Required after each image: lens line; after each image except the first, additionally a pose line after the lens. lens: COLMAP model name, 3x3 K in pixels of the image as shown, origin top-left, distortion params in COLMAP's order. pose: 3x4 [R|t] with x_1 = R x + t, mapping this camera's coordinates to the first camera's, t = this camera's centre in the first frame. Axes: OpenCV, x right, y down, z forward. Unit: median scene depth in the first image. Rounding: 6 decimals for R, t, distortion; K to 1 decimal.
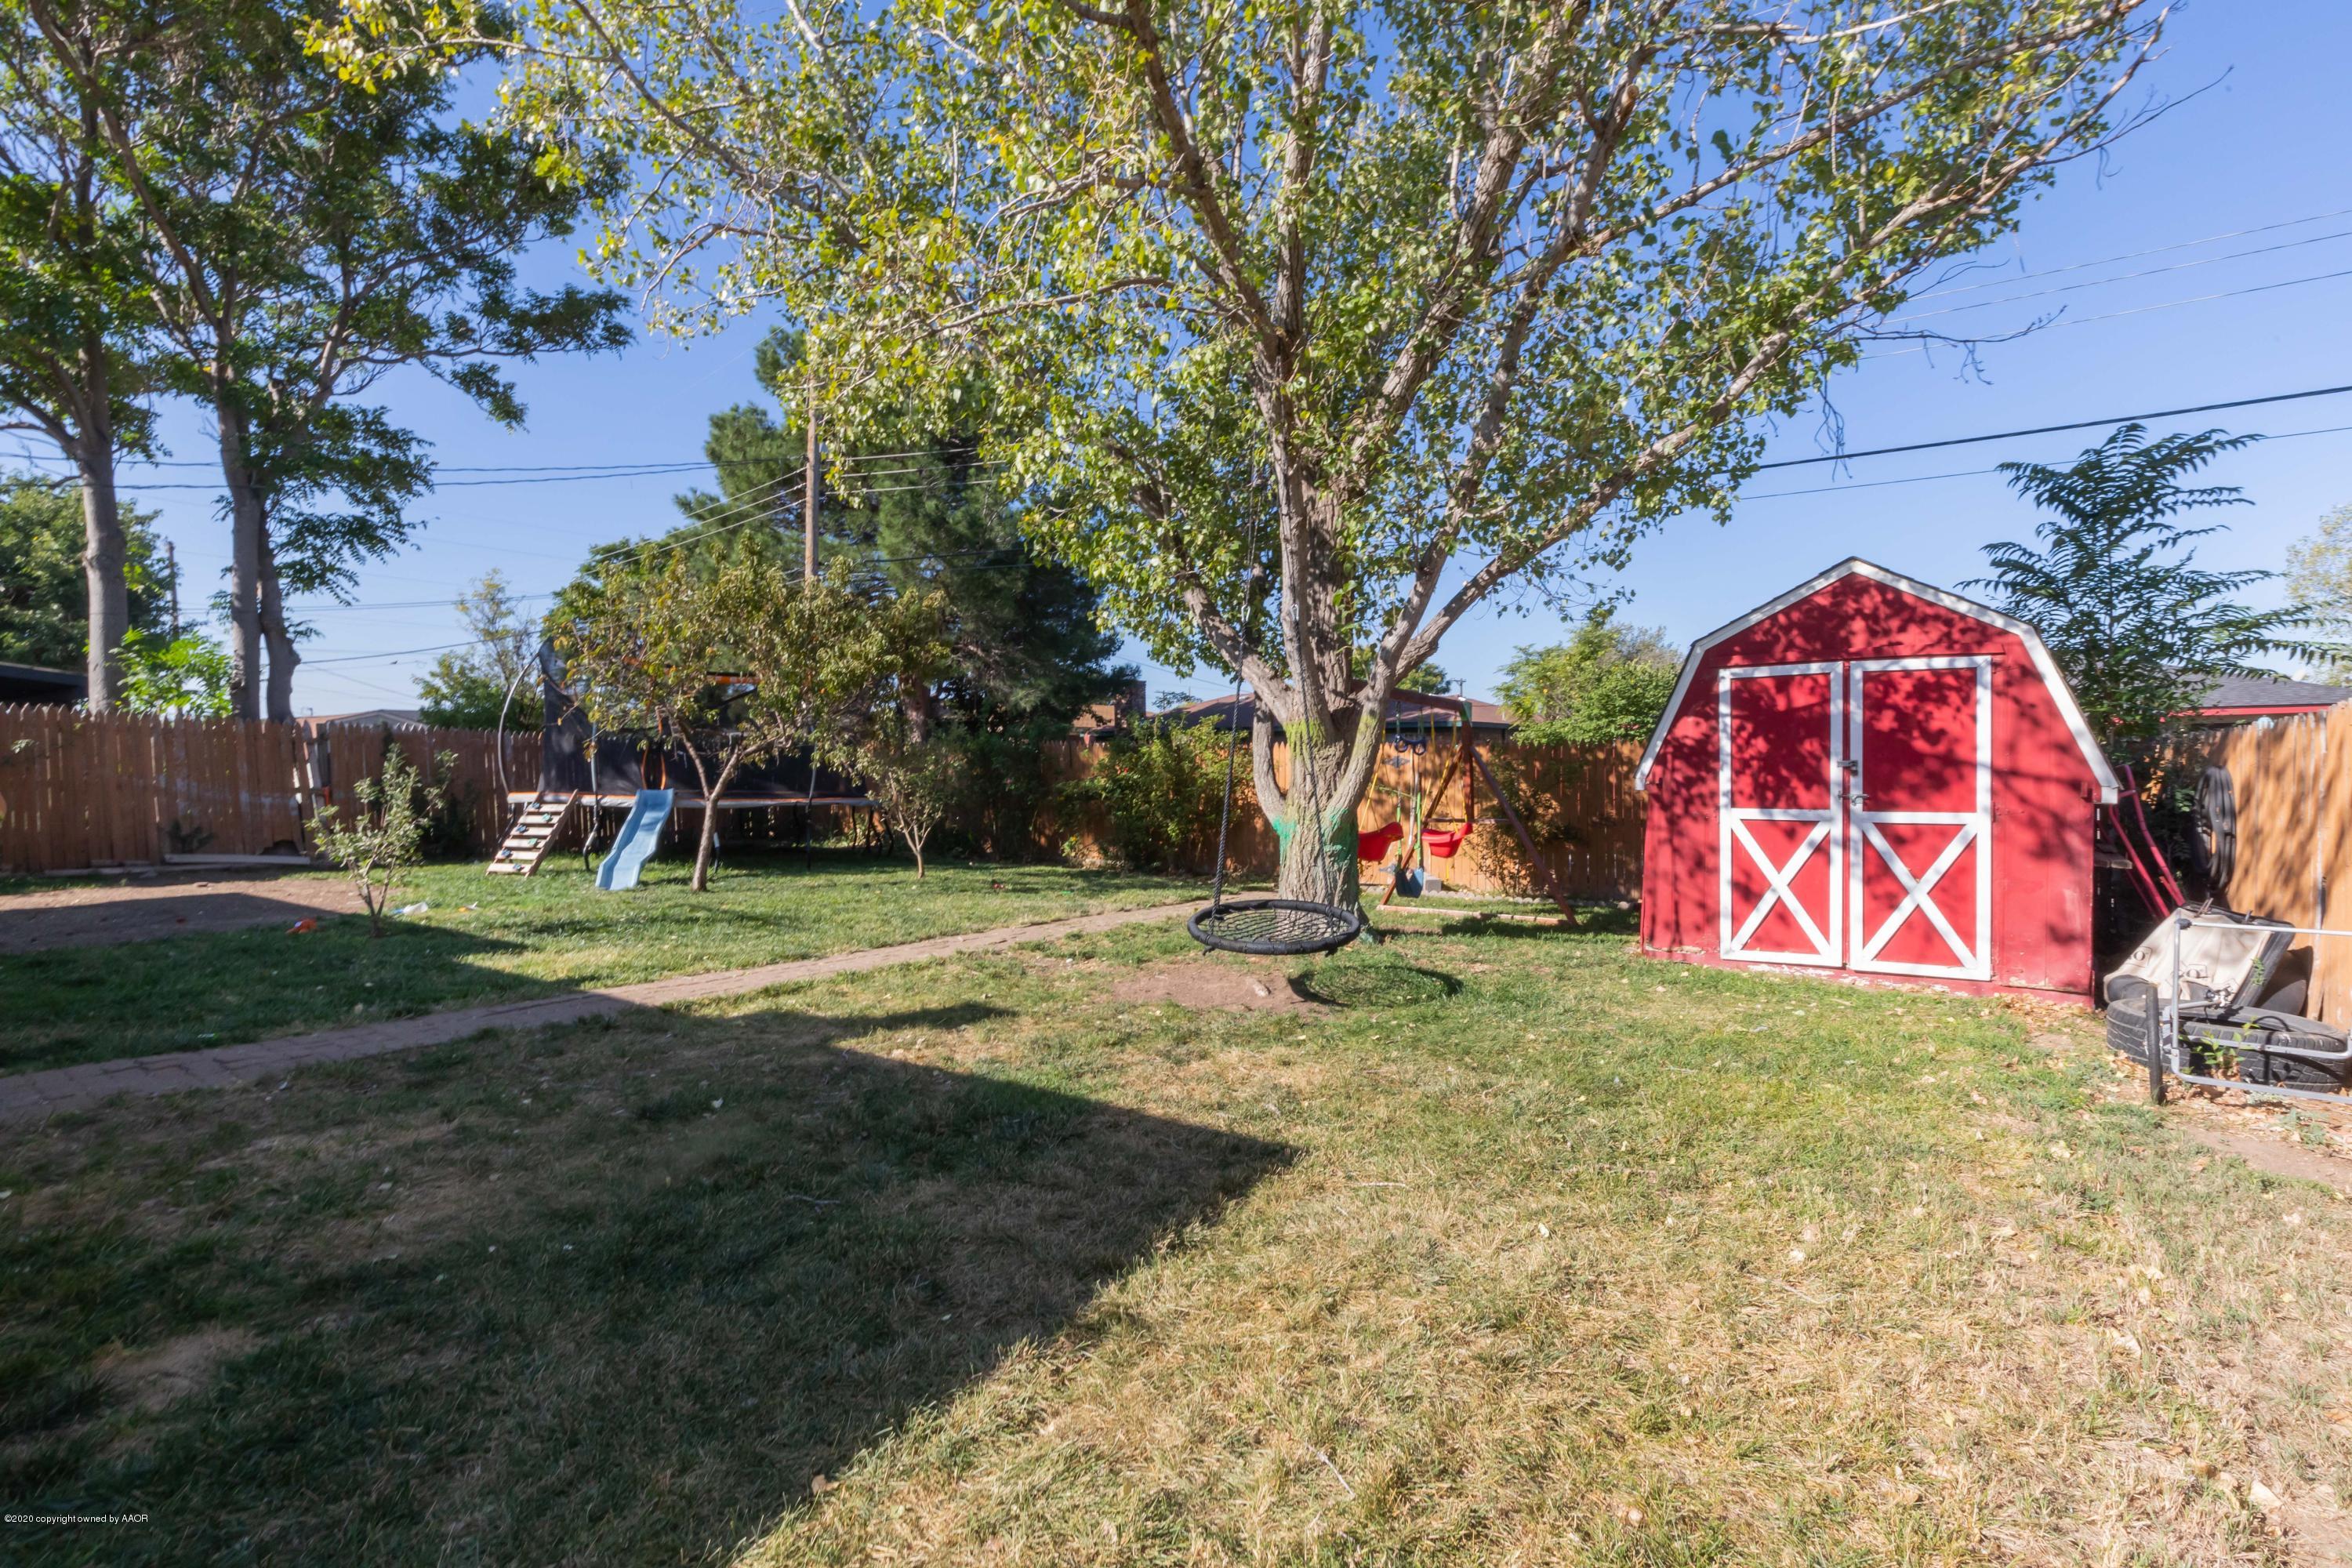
lens RADIAL K [[1128.2, 0, 1252.3], [0, 1128.2, 767.4], [0, 0, 1]] dist [0.008969, -0.003688]
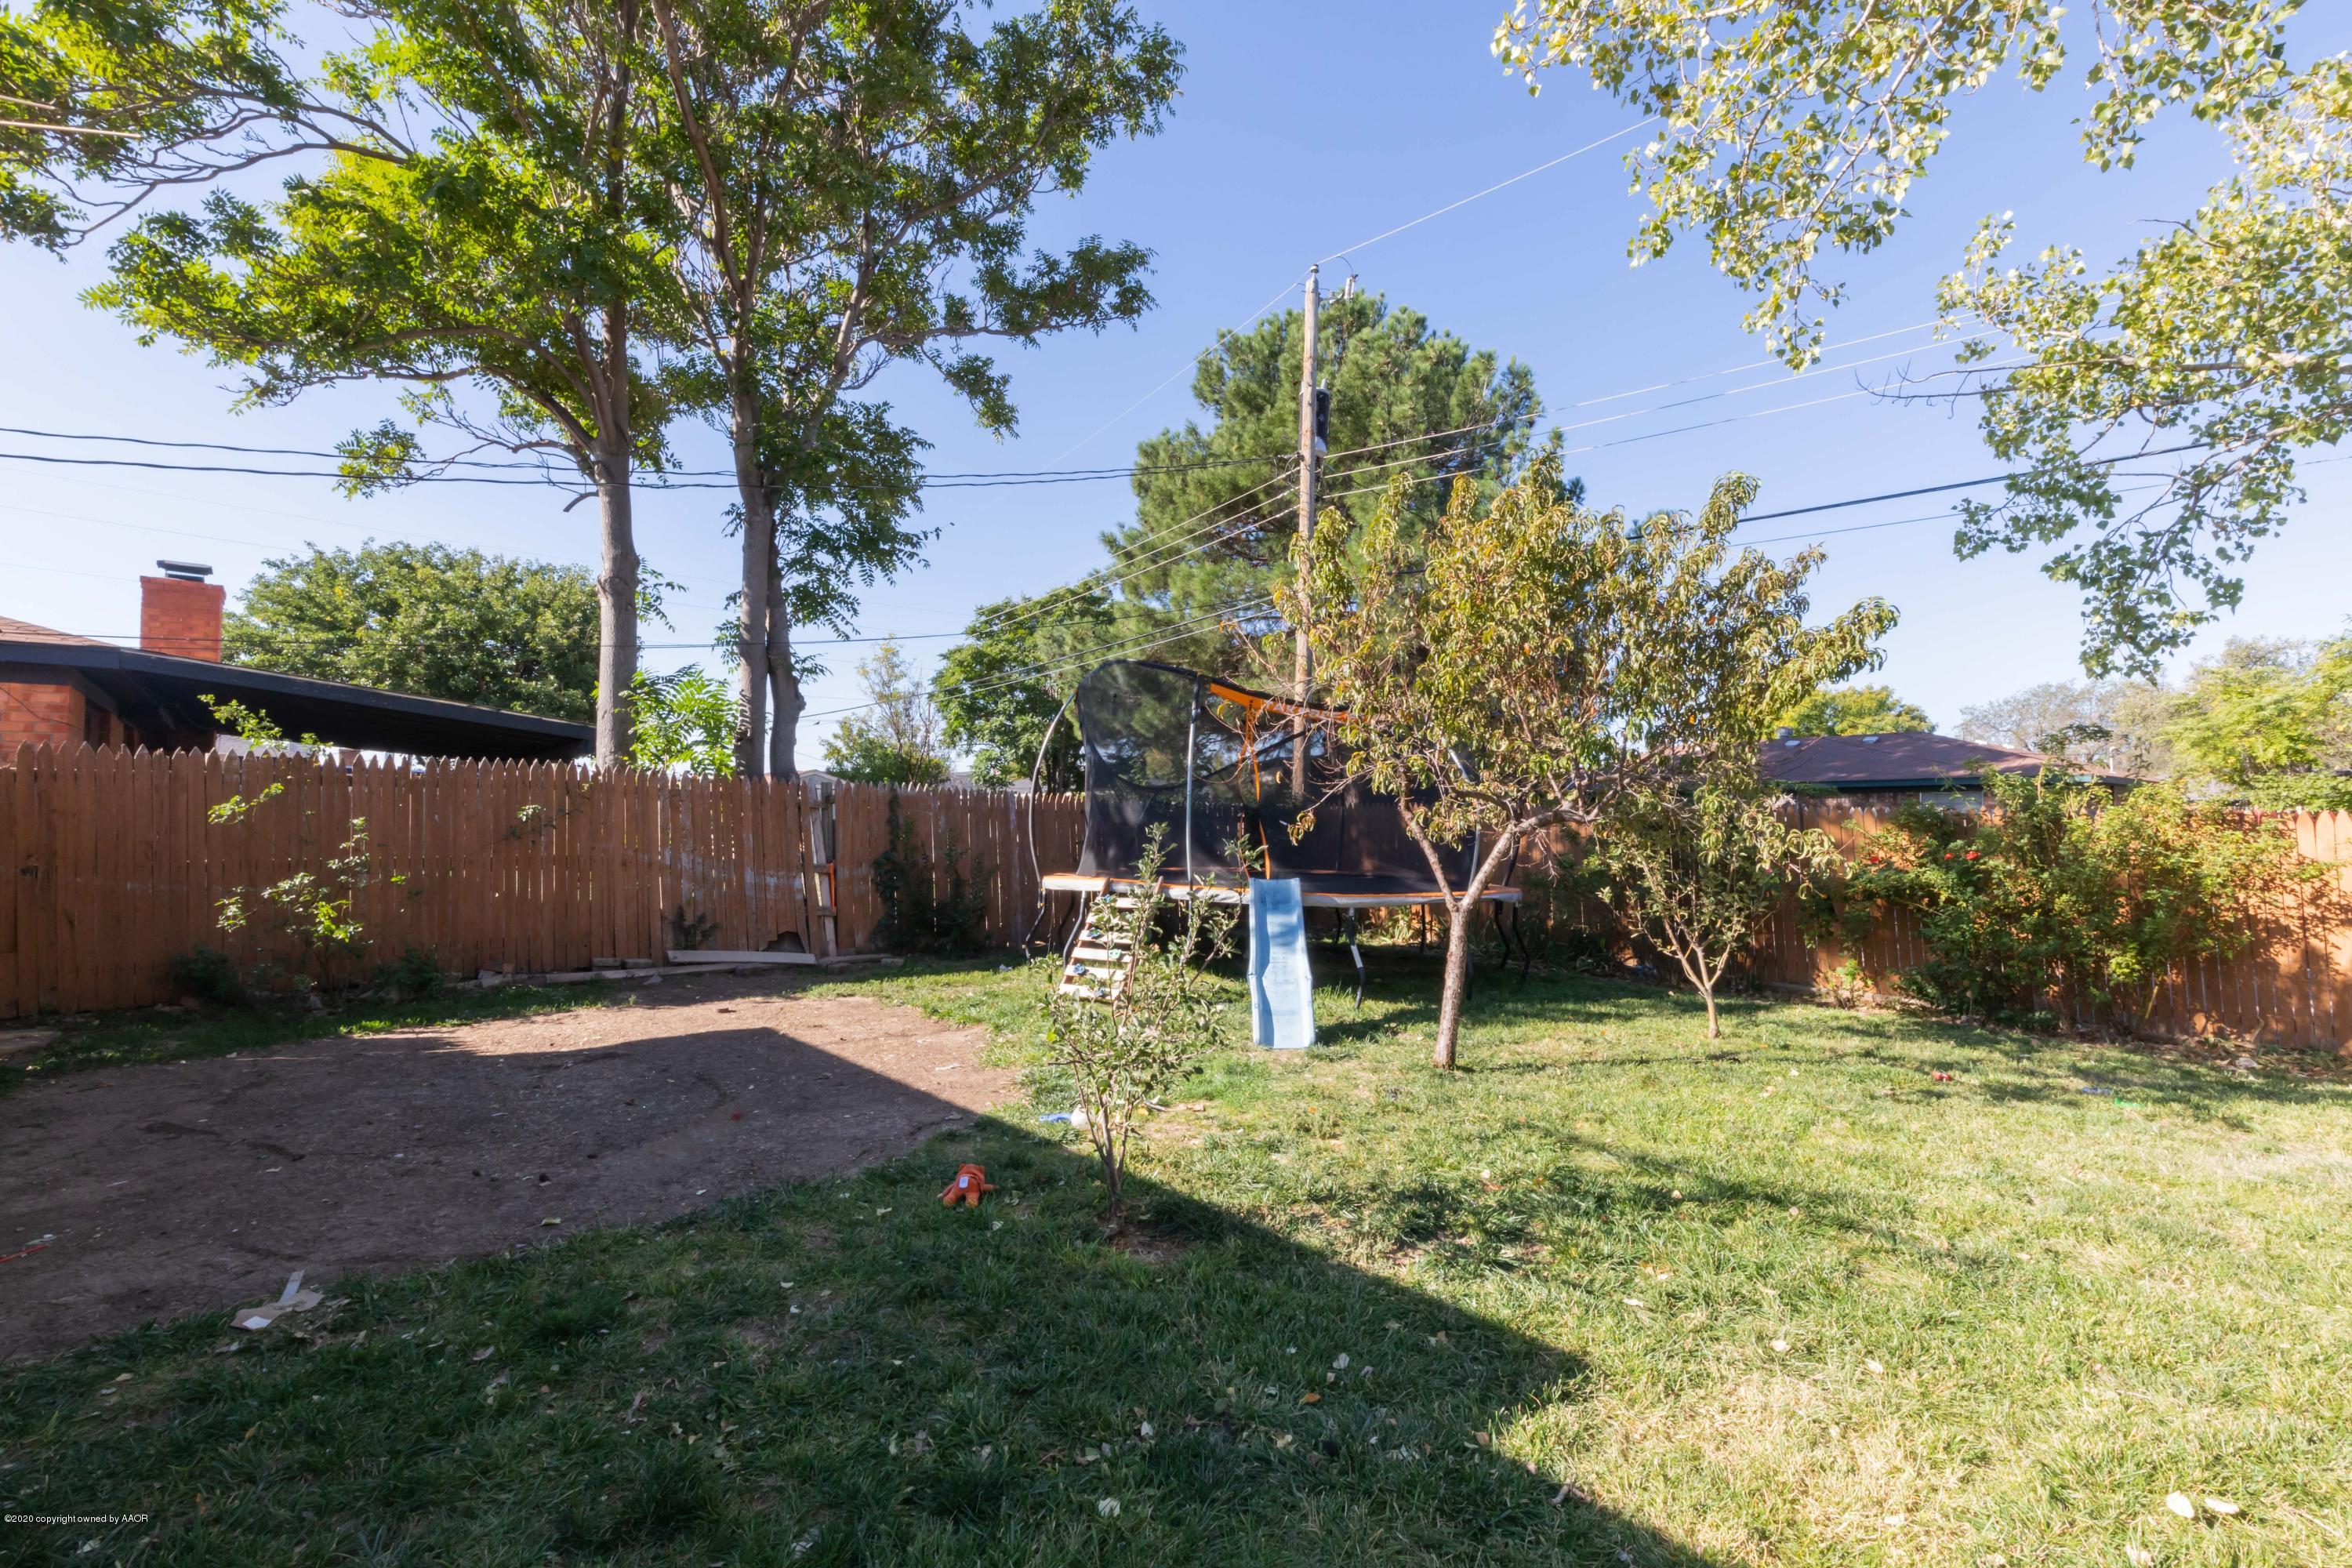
lens RADIAL K [[1128.2, 0, 1232.6], [0, 1128.2, 770.5], [0, 0, 1]] dist [0.008969, -0.003688]
pose [[0.964956, -0.006472, -0.262333, -0.326132], [-0.005983, 0.998893, -0.046652, -0.011666], [0.262345, 0.046587, 0.963849, 0.297639]]
